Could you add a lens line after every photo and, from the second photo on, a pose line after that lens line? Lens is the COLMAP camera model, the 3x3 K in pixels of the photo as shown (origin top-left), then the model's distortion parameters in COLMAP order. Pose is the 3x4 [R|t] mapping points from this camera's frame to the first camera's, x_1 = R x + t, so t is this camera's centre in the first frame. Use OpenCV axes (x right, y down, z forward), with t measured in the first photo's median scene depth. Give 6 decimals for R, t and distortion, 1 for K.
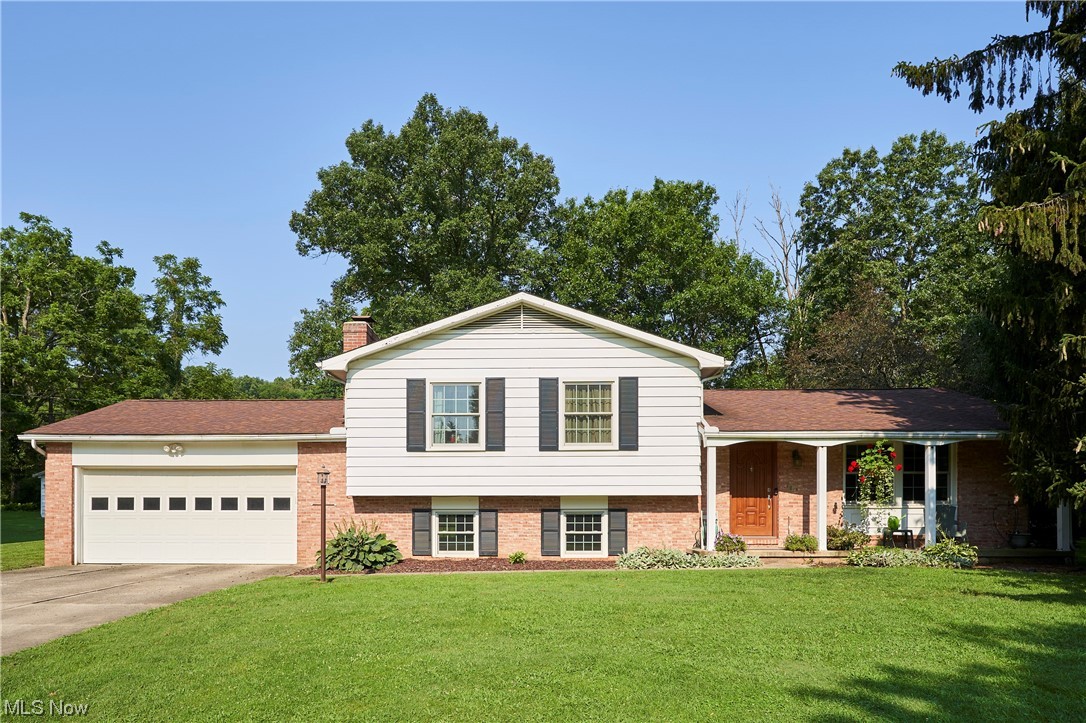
lens RADIAL K [[677.8, 0, 540.9], [0, 677.8, 515.1], [0, 0, 1]] dist [0.000629, -0.002504]
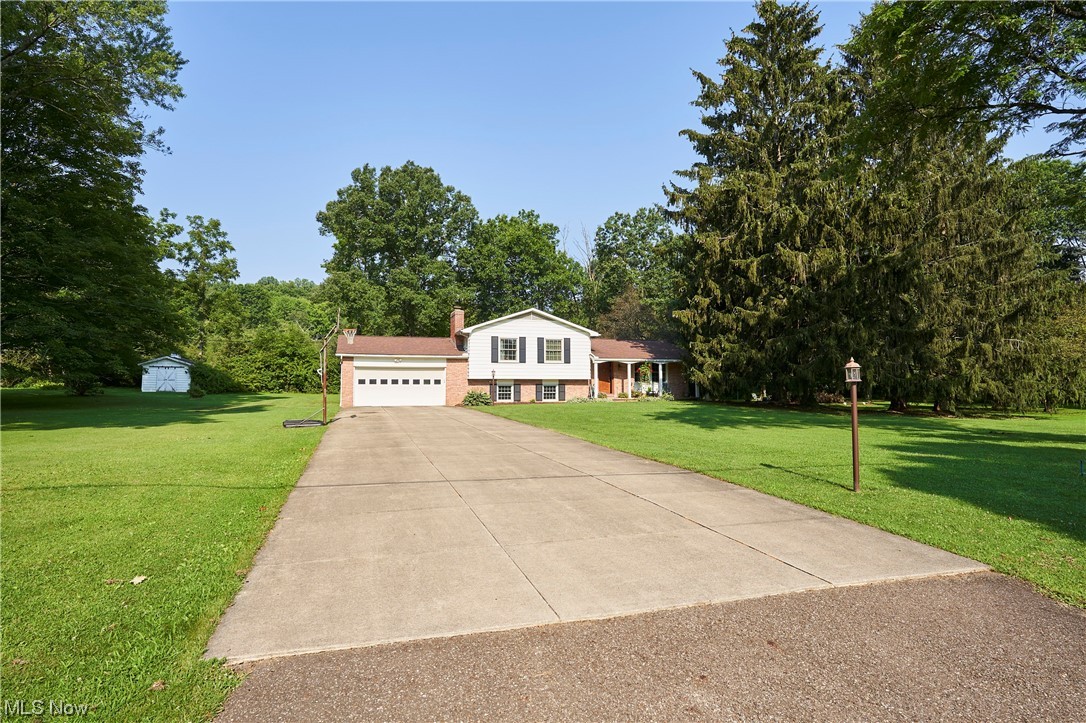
lens RADIAL K [[577.3, 0, 543.0], [0, 577.3, 361.5], [0, 0, 1]] dist [0.037674, 0.000005]
pose [[0.946139, 0.015777, 0.323377, -0.728011], [0.006526, 0.997680, -0.067767, 0.058264], [-0.323696, 0.066227, 0.943840, -1.221567]]
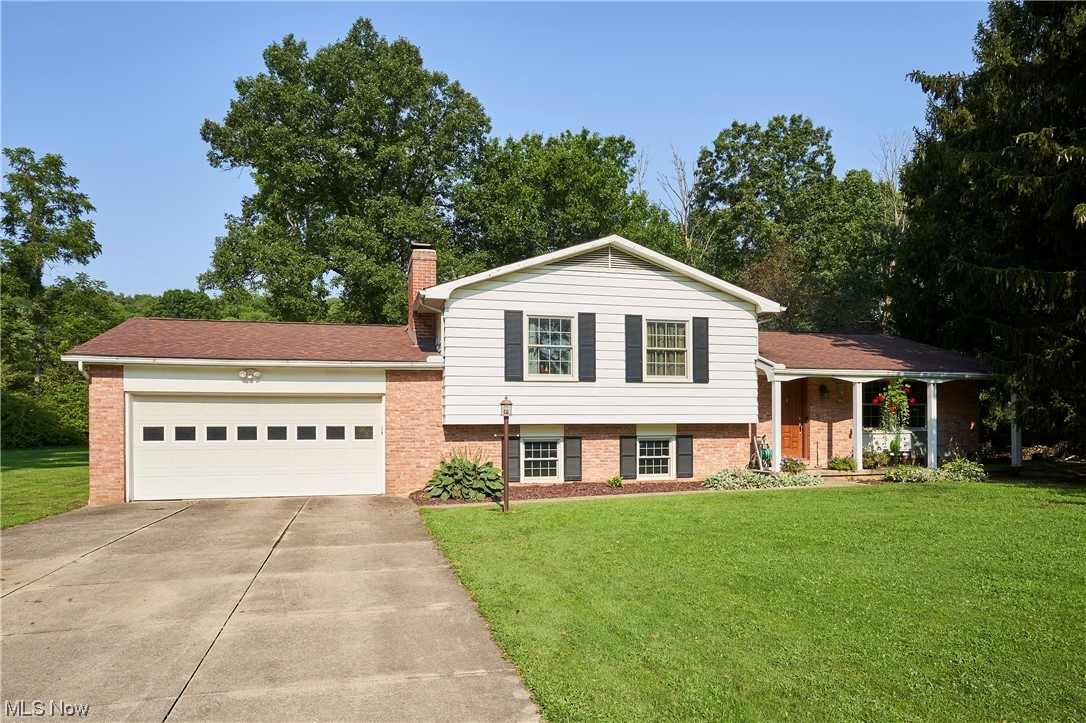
lens RADIAL K [[671.0, 0, 537.6], [0, 671.0, 425.7], [0, 0, 1]] dist [-0.002146, 0.002162]
pose [[0.965521, -0.002492, 0.260311, -0.400635], [0.009149, 0.999661, -0.024366, -0.000919], [-0.260163, 0.025908, 0.965217, 0.008376]]
